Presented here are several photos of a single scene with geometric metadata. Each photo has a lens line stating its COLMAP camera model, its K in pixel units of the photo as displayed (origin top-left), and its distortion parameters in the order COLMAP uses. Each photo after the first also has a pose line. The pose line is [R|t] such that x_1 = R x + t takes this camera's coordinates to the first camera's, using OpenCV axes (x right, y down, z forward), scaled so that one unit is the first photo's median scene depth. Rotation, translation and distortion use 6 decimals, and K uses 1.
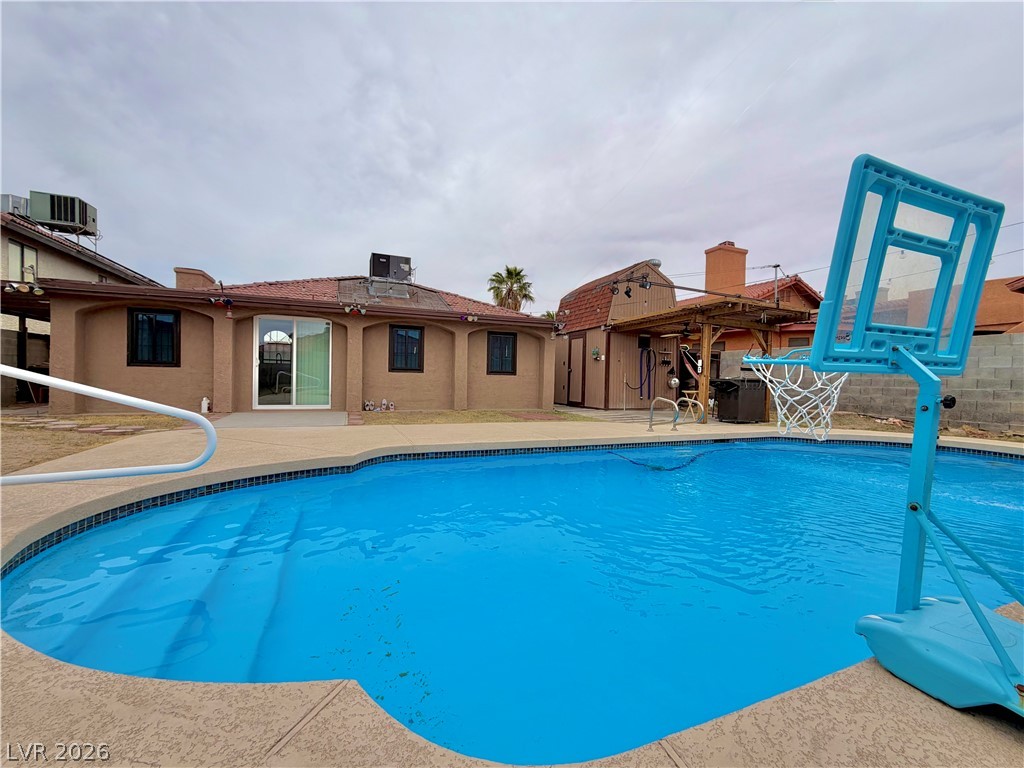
lens RADIAL K [[409.2, 0, 509.3], [0, 409.2, 384.8], [0, 0, 1]] dist [-0.000031, 0.000087]
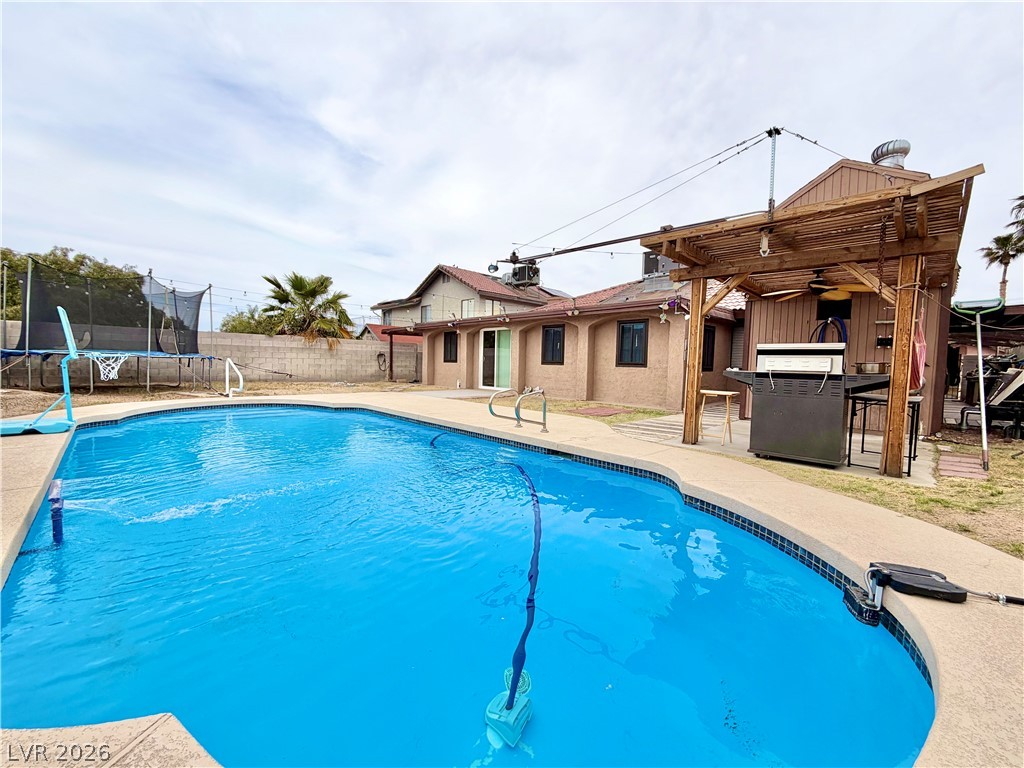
lens RADIAL K [[409.2, 0, 509.3], [0, 409.2, 384.8], [0, 0, 1]] dist [-0.000031, 0.000087]
pose [[0.381045, 0.037132, -0.923810, 0.772890], [-0.029479, 0.999173, 0.028002, -0.002087], [0.924086, 0.016562, 0.381825, 0.426736]]
